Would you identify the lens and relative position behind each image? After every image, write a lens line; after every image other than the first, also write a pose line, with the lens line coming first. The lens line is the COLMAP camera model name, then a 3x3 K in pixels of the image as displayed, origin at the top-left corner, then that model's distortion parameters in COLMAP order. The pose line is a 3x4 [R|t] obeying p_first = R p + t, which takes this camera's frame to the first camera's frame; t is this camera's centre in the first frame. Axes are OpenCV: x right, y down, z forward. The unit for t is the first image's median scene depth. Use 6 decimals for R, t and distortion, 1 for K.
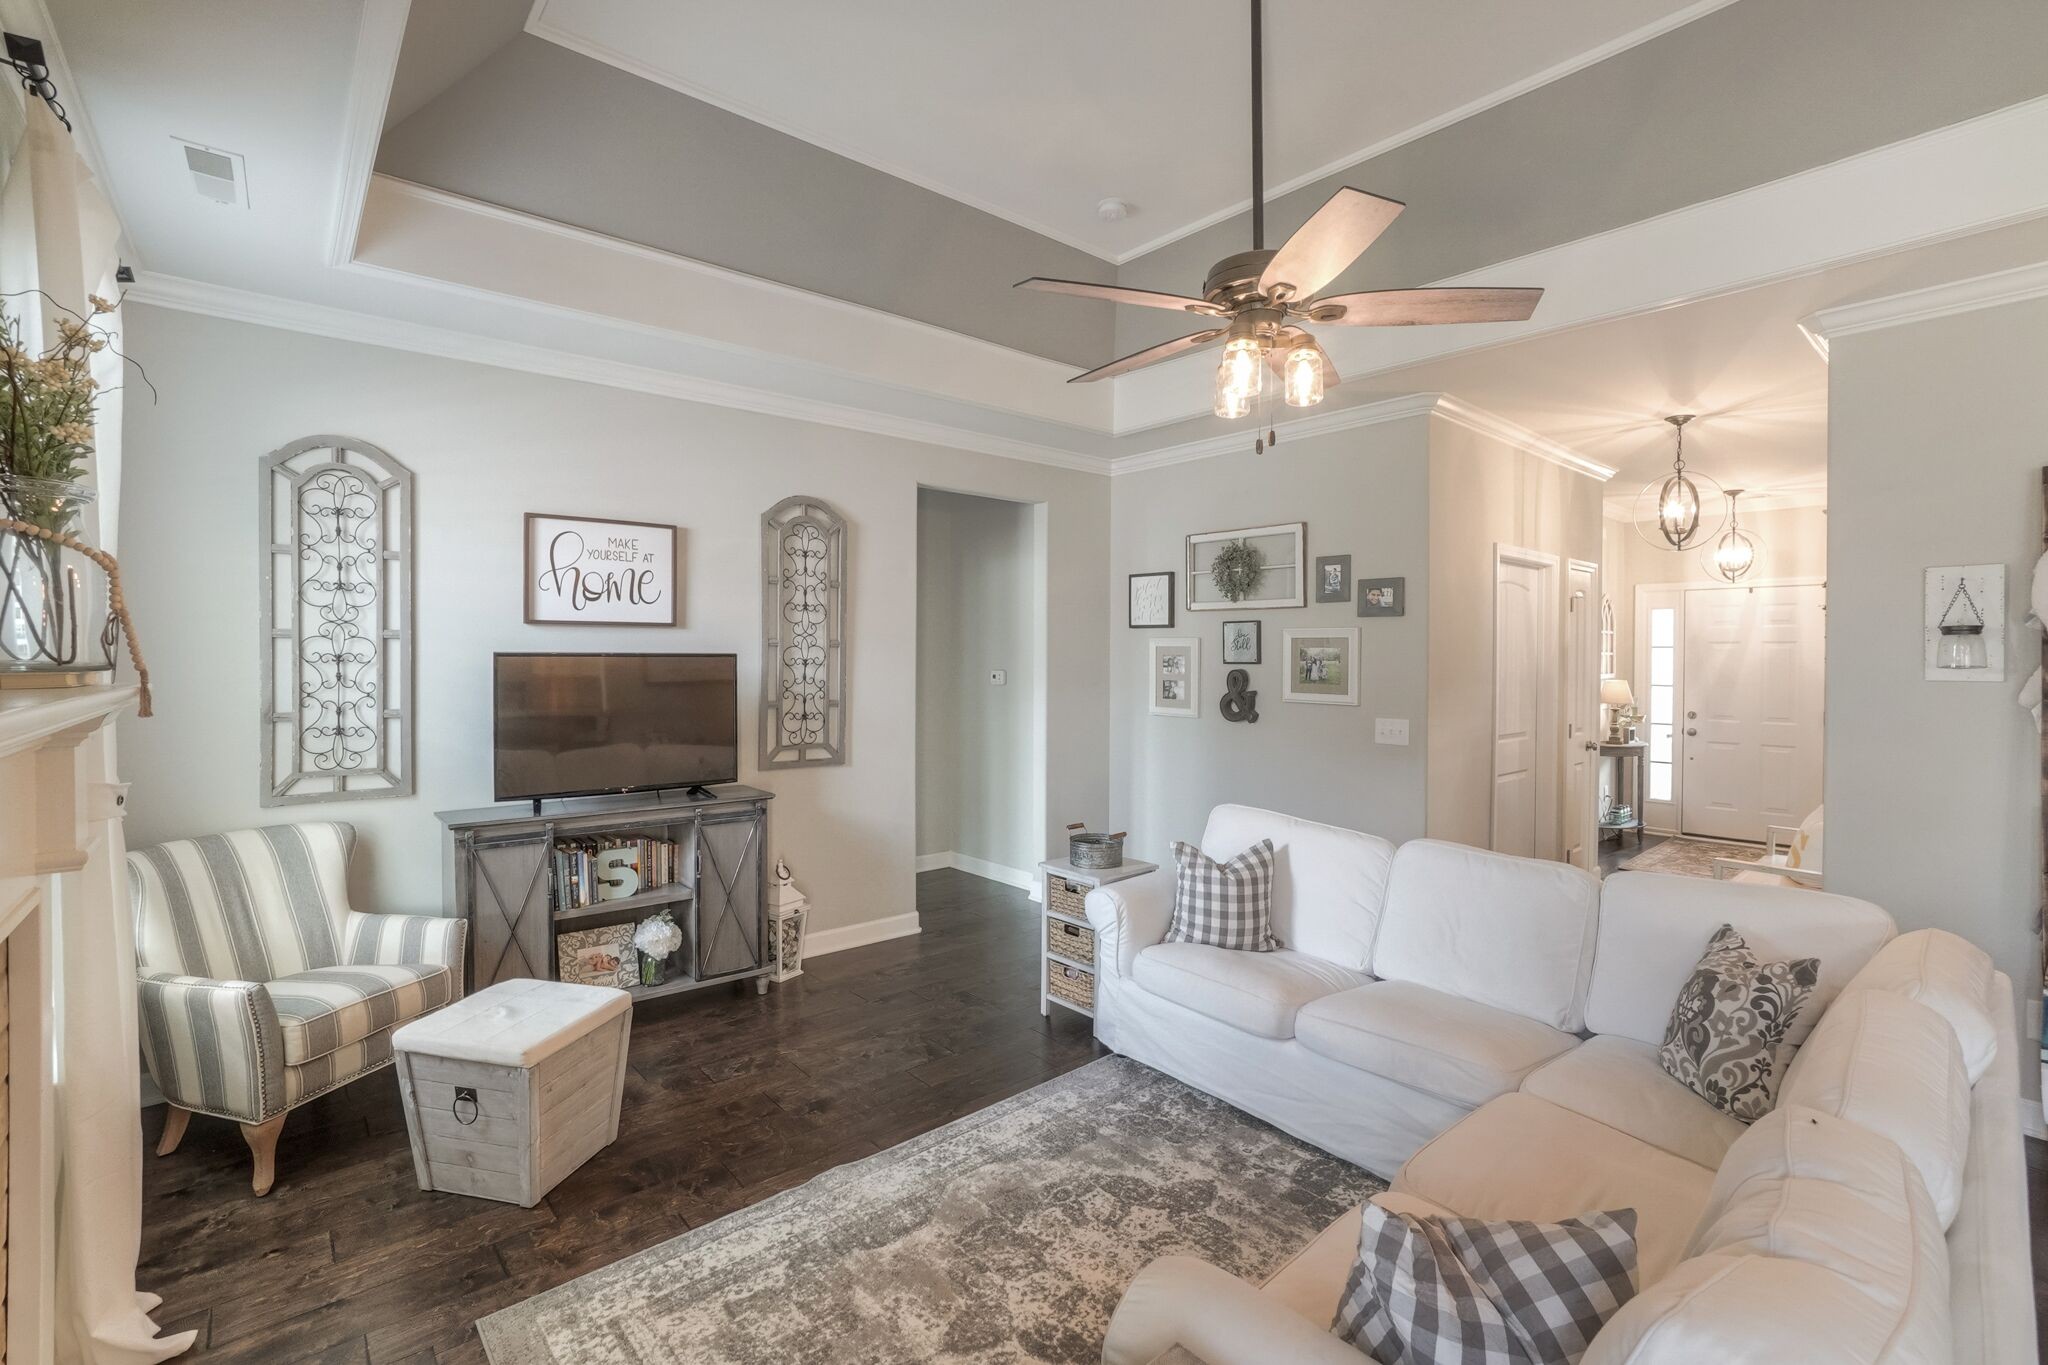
lens RADIAL K [[925.7, 0, 980.5], [0, 925.7, 673.1], [0, 0, 1]] dist [-0.057025, 0.023924]
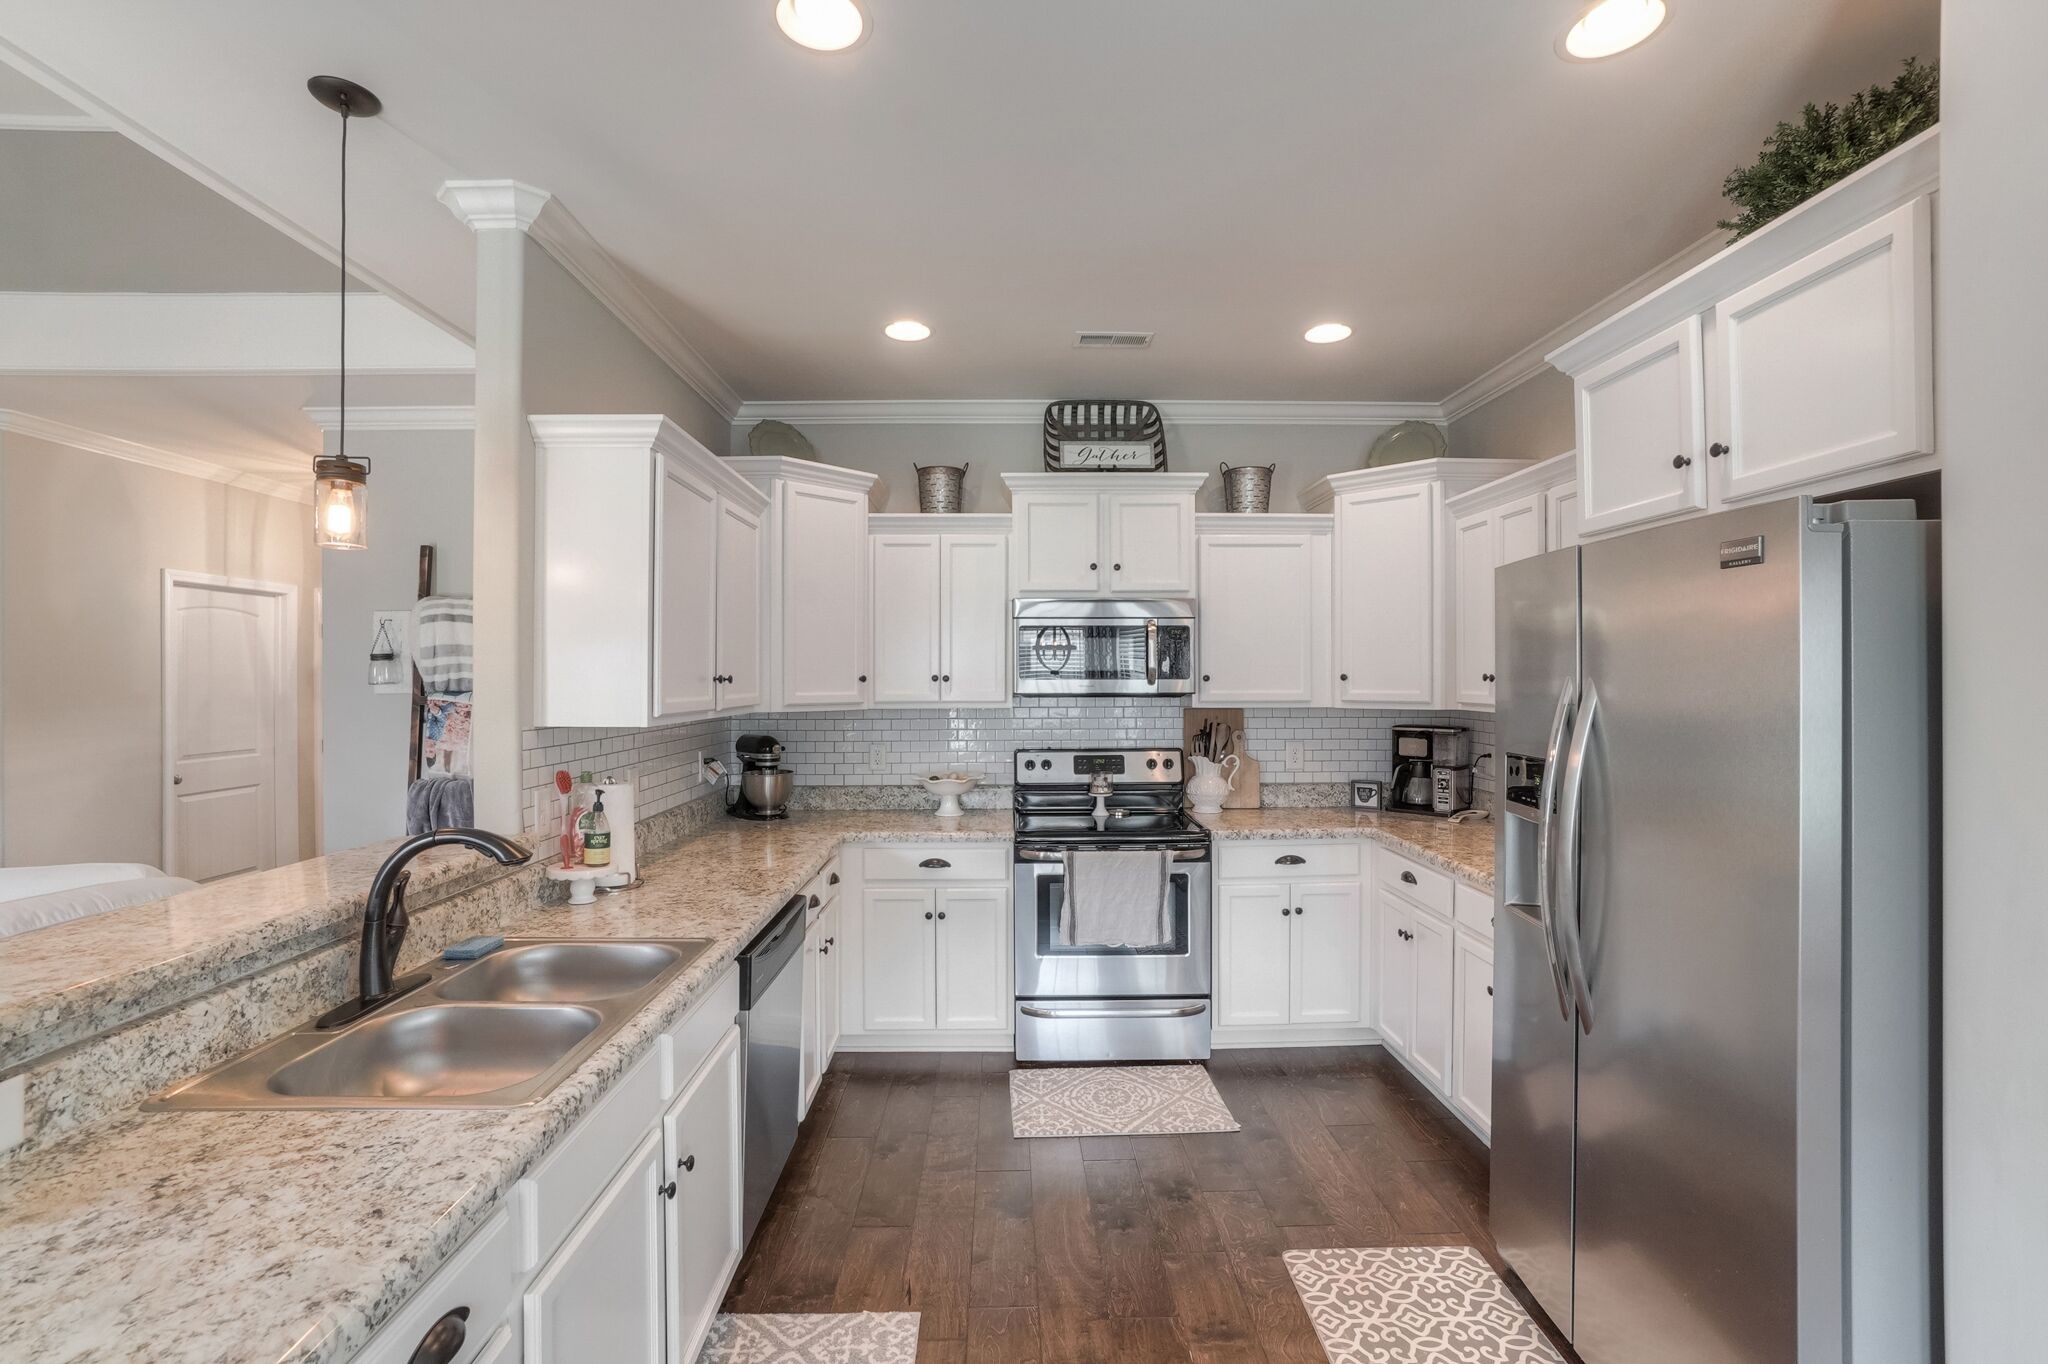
lens RADIAL K [[918.3, 0, 1015.5], [0, 918.3, 680.5], [0, 0, 1]] dist [-0.056103, 0.023544]
pose [[0.611278, -0.006753, 0.791387, 0.594186], [0.020566, 0.999761, -0.007355, 0.019711], [-0.791149, 0.020772, 0.611271, -0.628710]]
